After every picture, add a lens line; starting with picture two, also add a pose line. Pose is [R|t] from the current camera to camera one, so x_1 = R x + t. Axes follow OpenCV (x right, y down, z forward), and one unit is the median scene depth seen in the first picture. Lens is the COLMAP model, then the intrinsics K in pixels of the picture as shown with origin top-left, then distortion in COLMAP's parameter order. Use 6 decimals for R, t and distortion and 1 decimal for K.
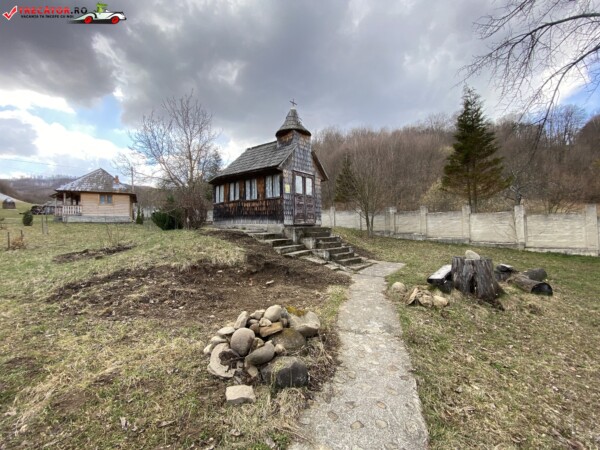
lens RADIAL K [[239.2, 0, 298.7], [0, 239.2, 227.1], [0, 0, 1]] dist [0.026812, -0.024450]
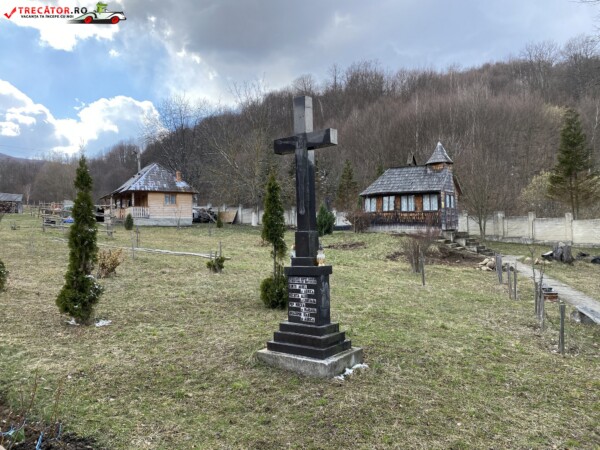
lens RADIAL K [[453.4, 0, 300.8], [0, 453.4, 221.8], [0, 0, 1]] dist [0.010278, -0.004047]
pose [[0.999354, 0.001015, 0.035919, -0.871711], [-0.000302, 0.999803, -0.019831, -0.004209], [-0.035932, 0.019807, 0.999158, -1.477213]]
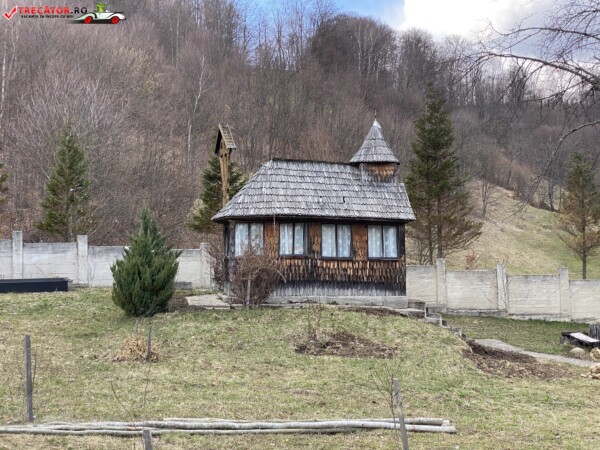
lens RADIAL K [[832.9, 0, 332.6], [0, 832.9, 224.1], [0, 0, 1]] dist [0.185265, -0.537970]
pose [[0.620924, 0.042117, 0.782739, -1.906394], [-0.010812, 0.998921, -0.045172, -0.100344], [-0.783796, 0.019586, 0.620709, -0.357199]]
